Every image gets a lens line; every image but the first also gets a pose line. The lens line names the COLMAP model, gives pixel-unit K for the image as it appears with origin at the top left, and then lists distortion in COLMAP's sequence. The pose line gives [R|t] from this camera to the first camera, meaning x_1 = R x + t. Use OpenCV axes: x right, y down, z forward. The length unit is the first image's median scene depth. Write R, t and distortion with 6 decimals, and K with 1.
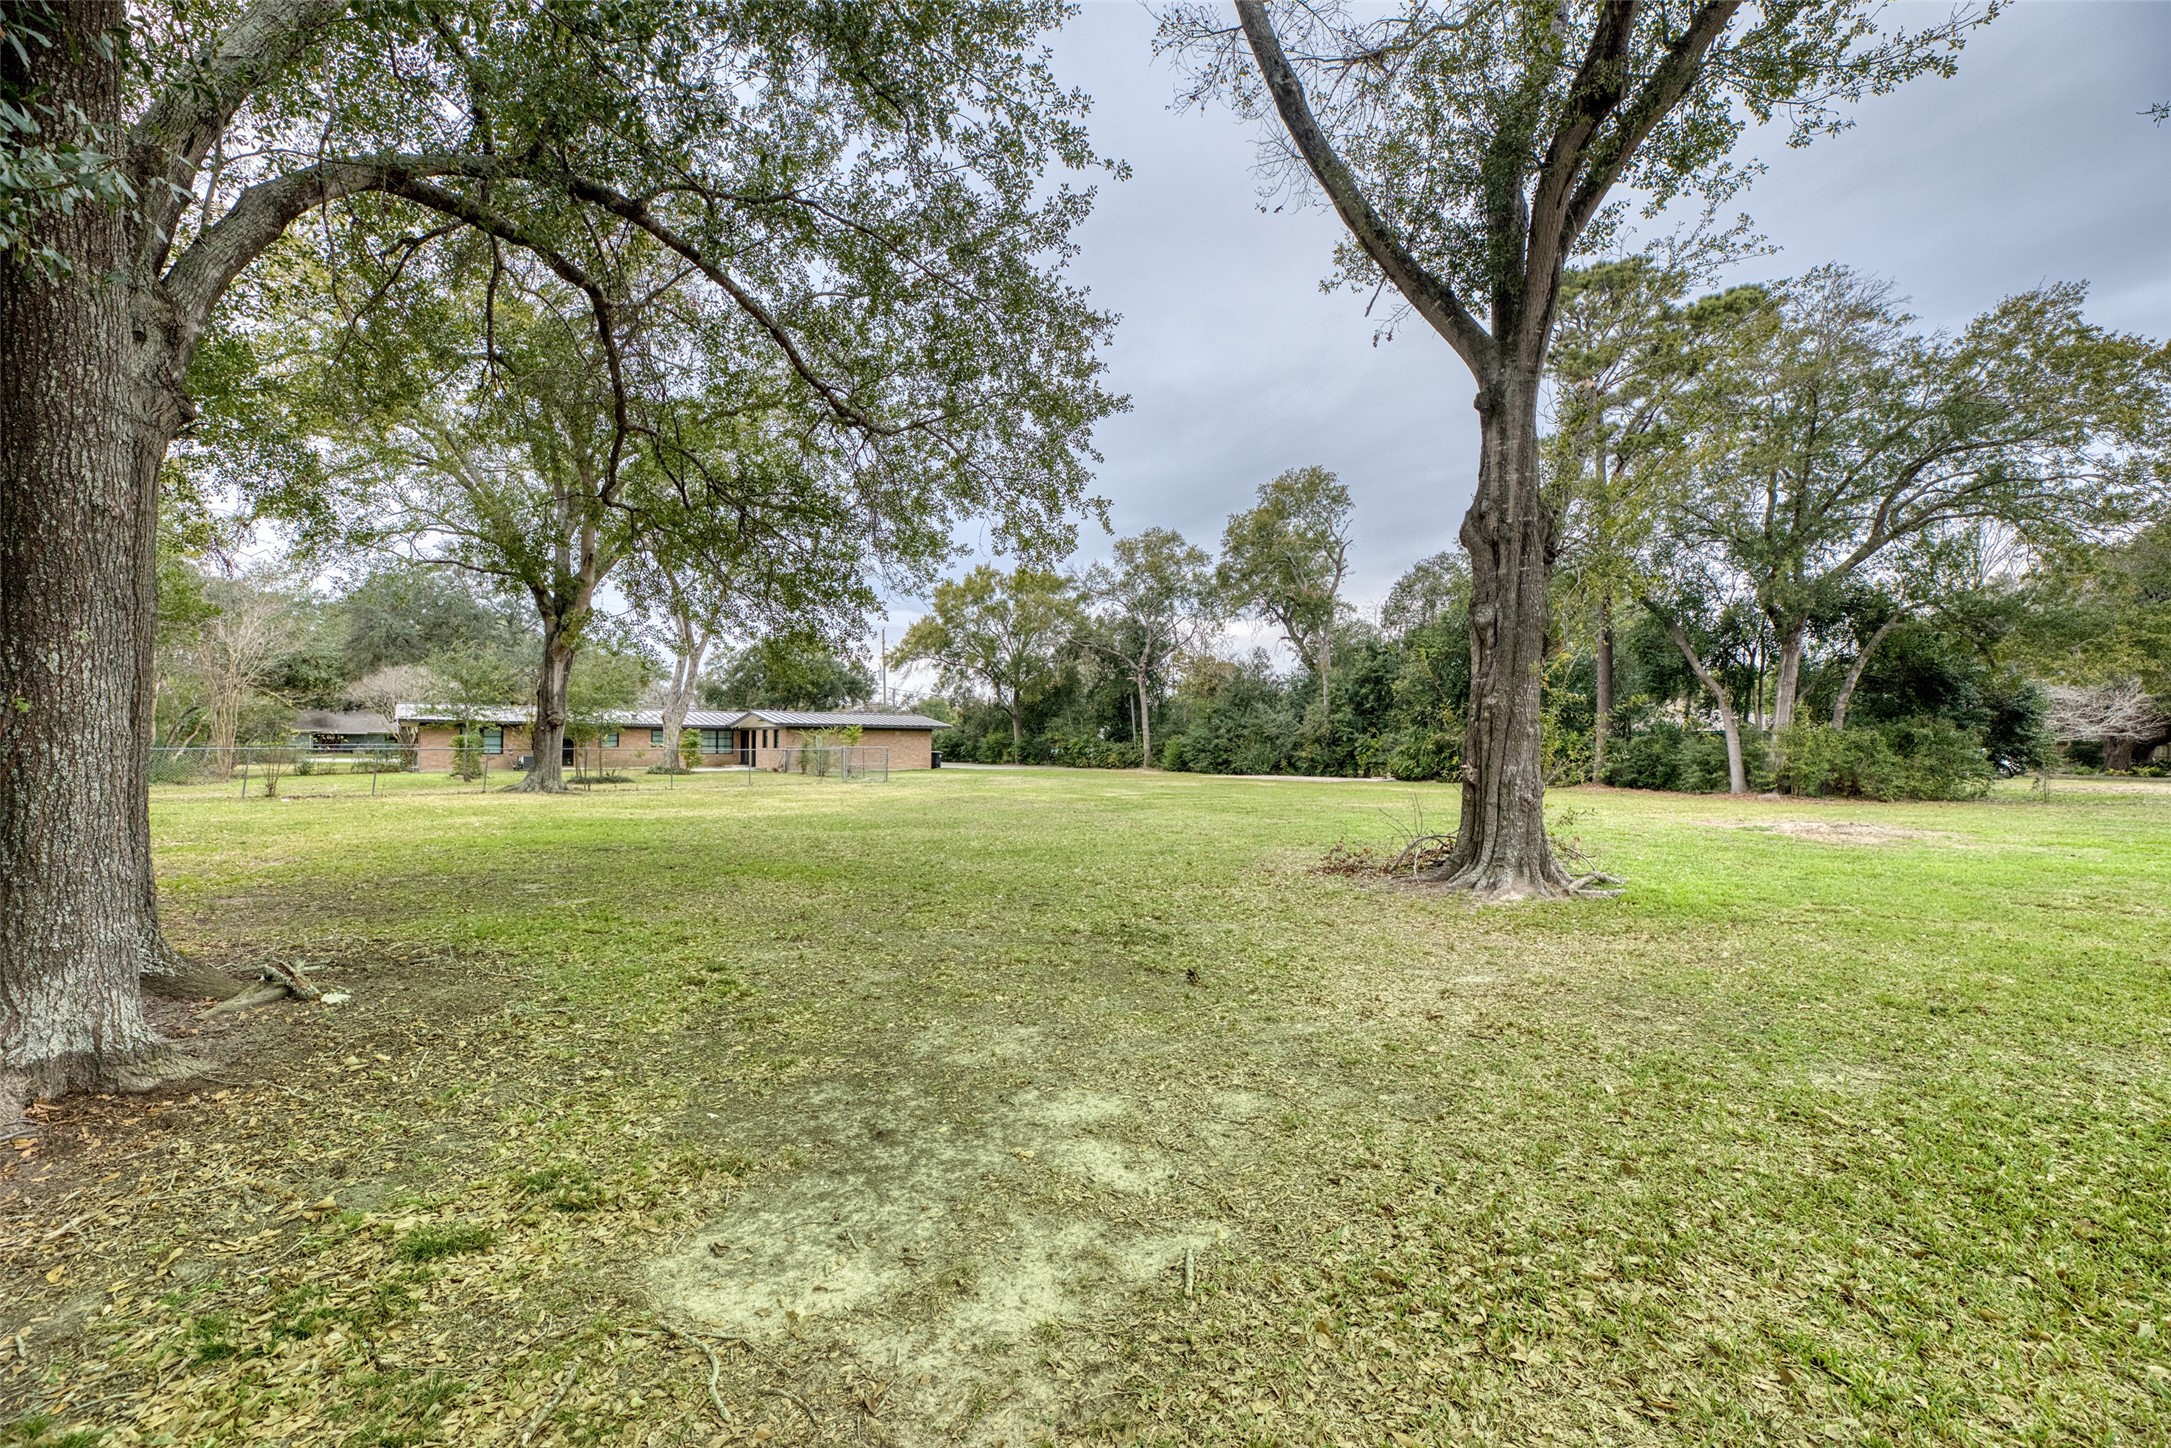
lens RADIAL K [[870.8, 0, 1087.2], [0, 870.8, 750.0], [0, 0, 1]] dist [0.000647, -0.000105]
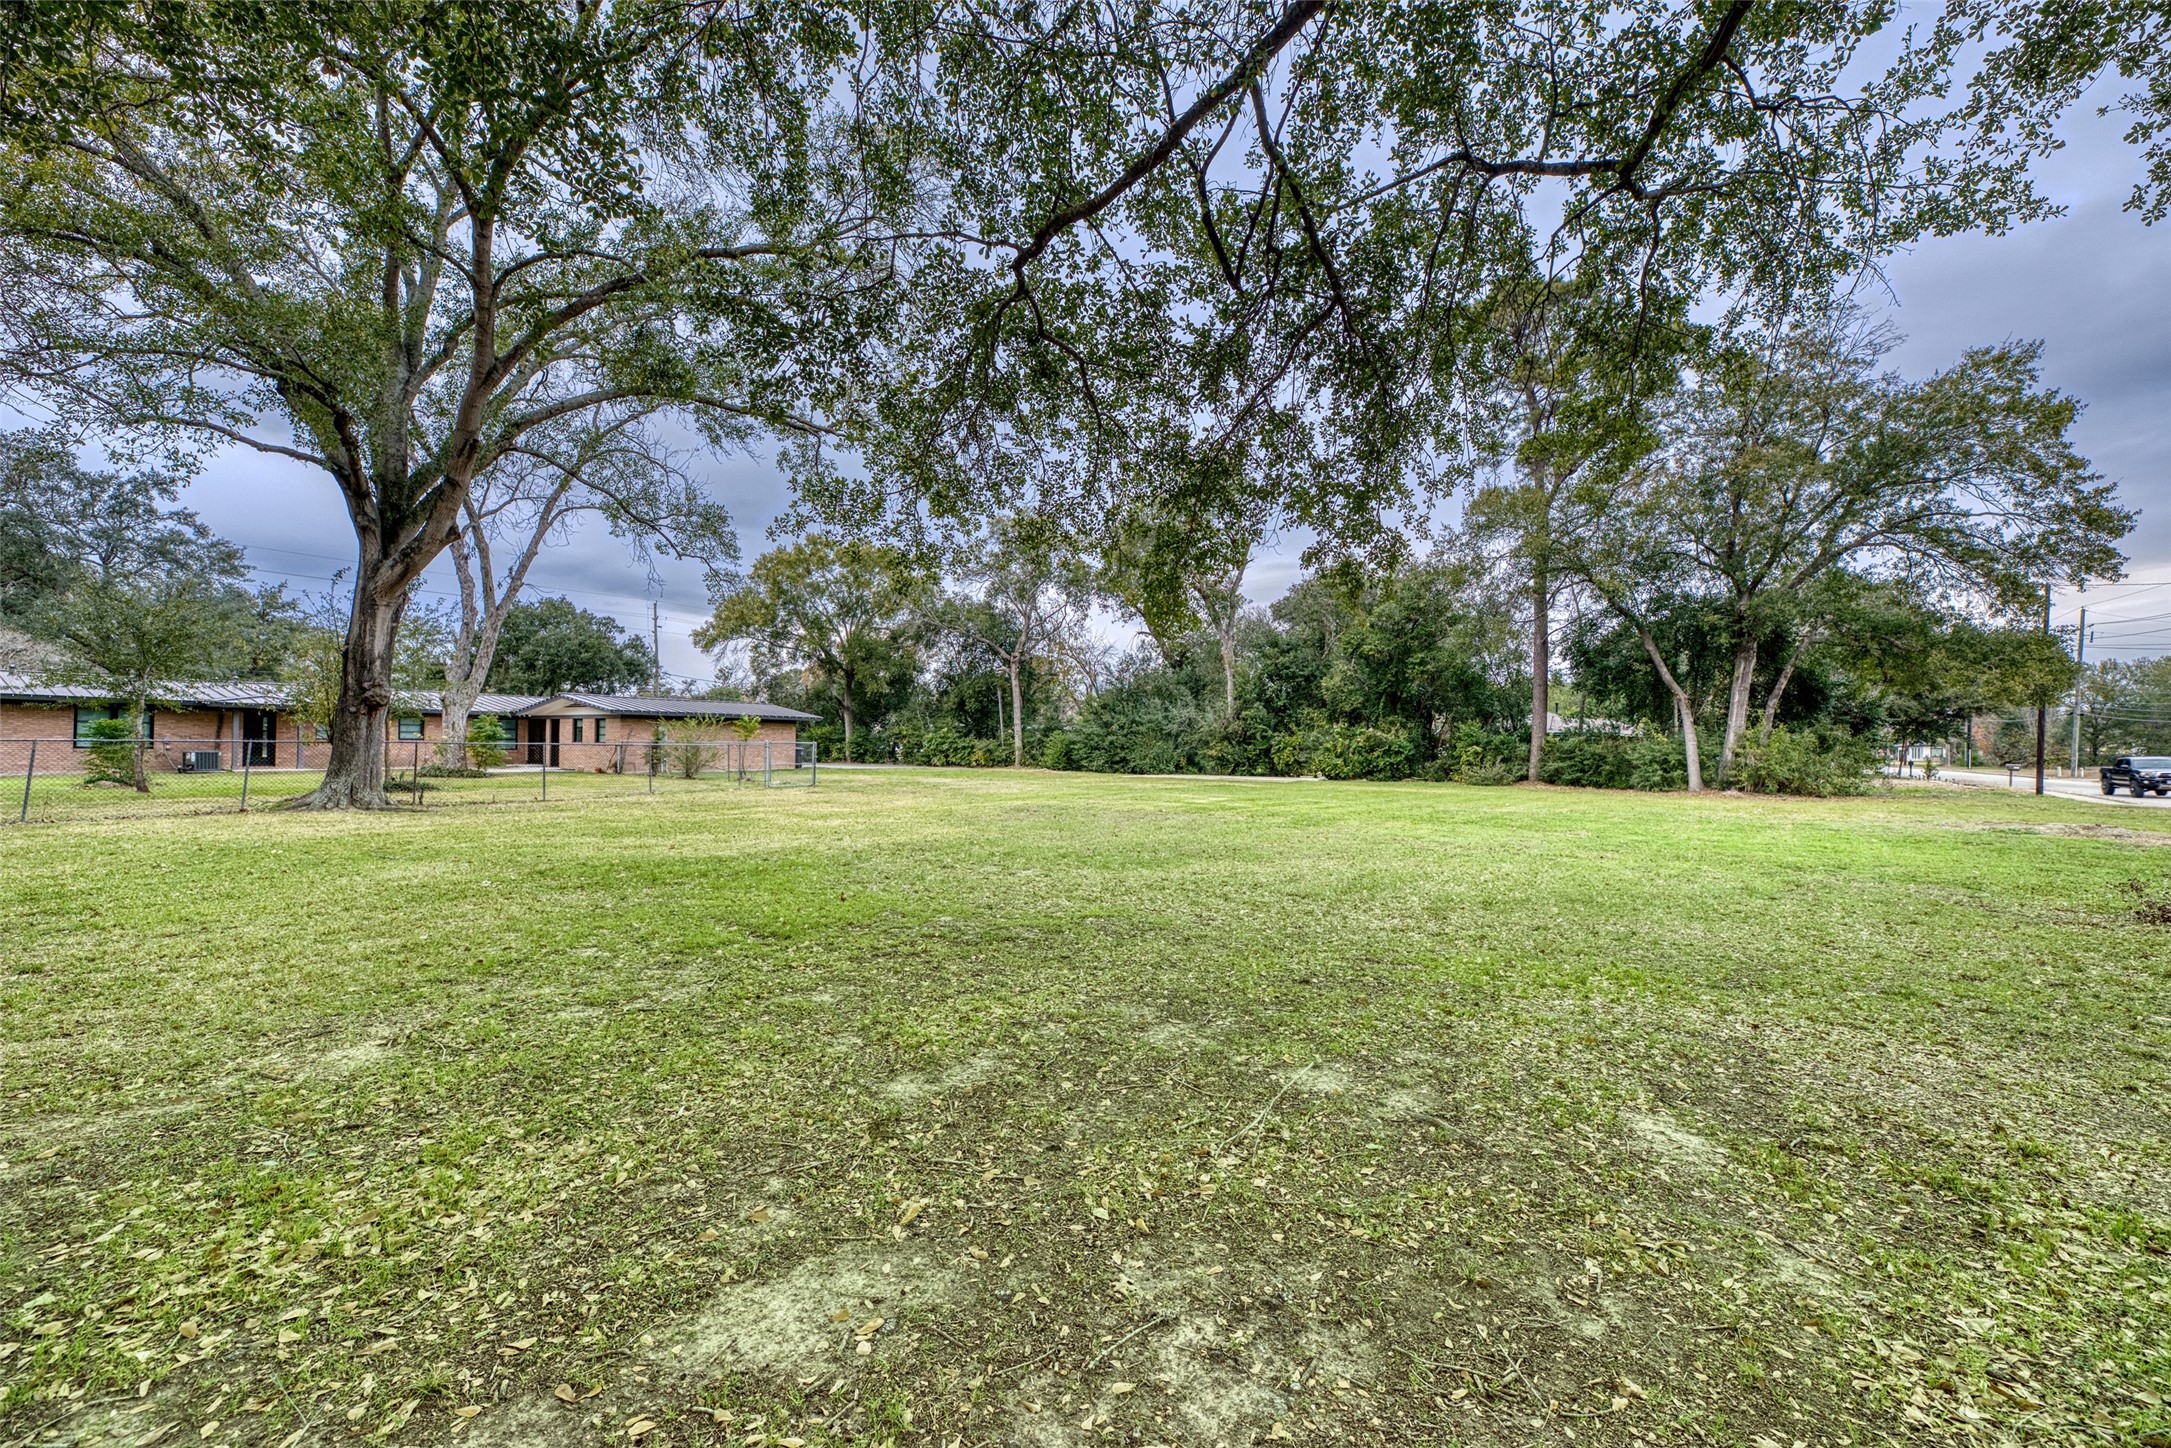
lens RADIAL K [[870.8, 0, 1087.2], [0, 870.8, 750.0], [0, 0, 1]] dist [0.000647, -0.000105]
pose [[0.954661, 0.003613, 0.297673, -0.238380], [-0.004618, 0.999986, 0.002674, 0.000517], [-0.297659, -0.003928, 0.954664, 0.179453]]
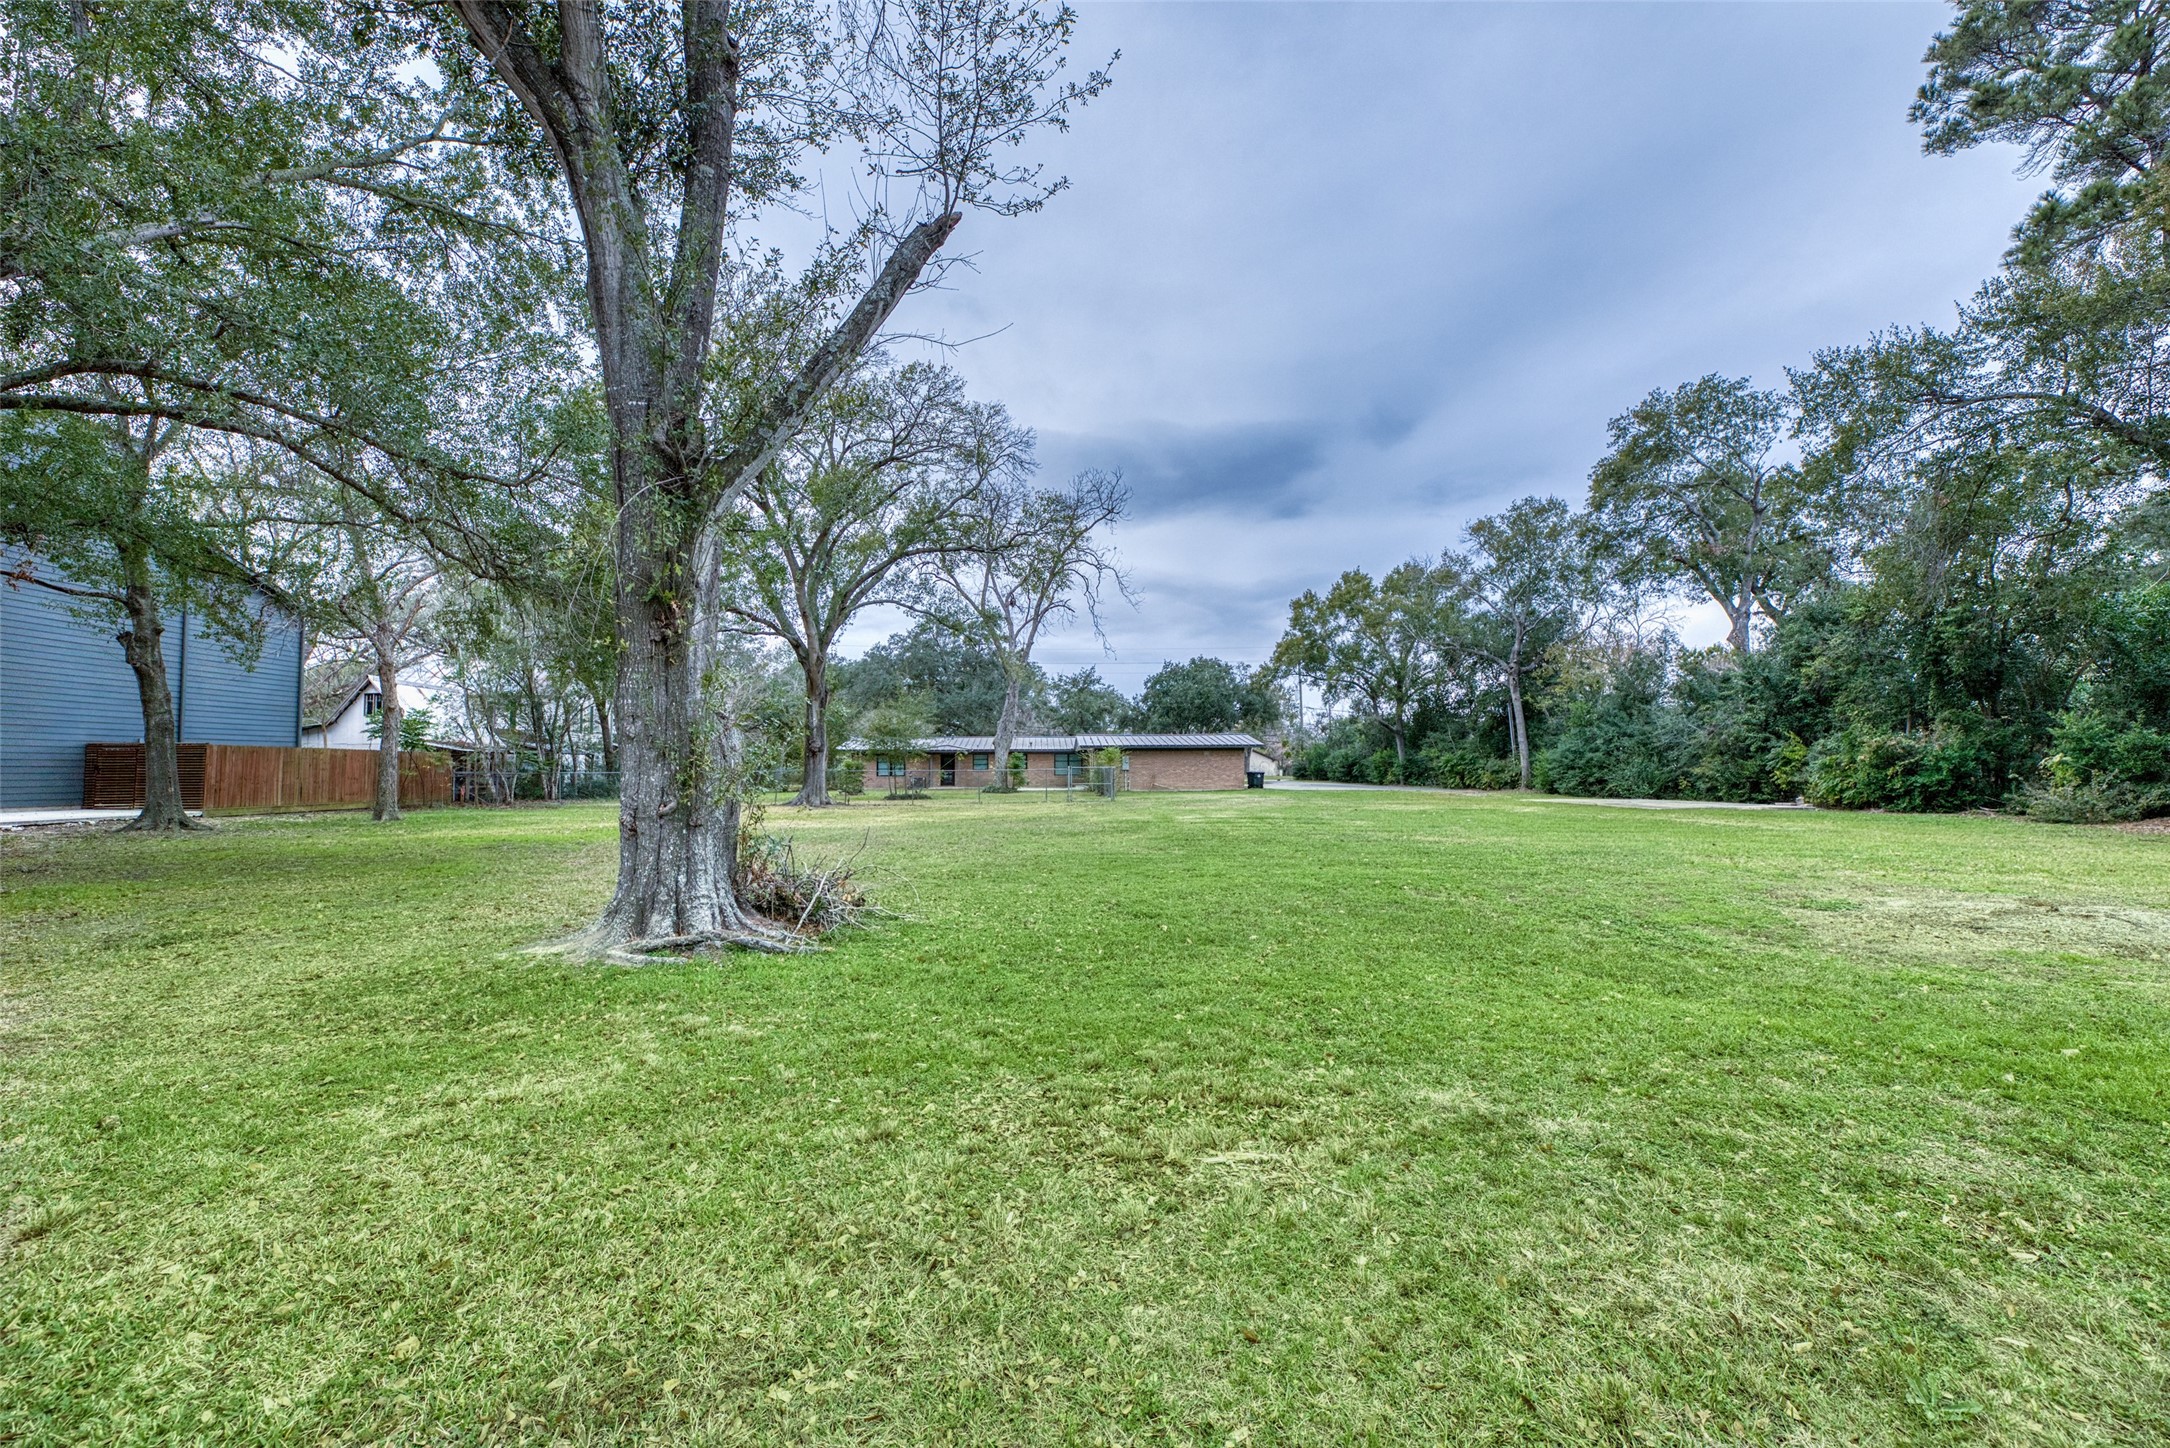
lens RADIAL K [[859.0, 0, 1090.9], [0, 859.0, 750.1], [0, 0, 1]] dist [-0.000164, 0.000071]
pose [[0.826461, -0.021766, -0.562573, 0.329076], [0.007425, 0.999587, -0.027766, 0.005003], [0.562945, 0.018770, 0.826281, 0.169885]]
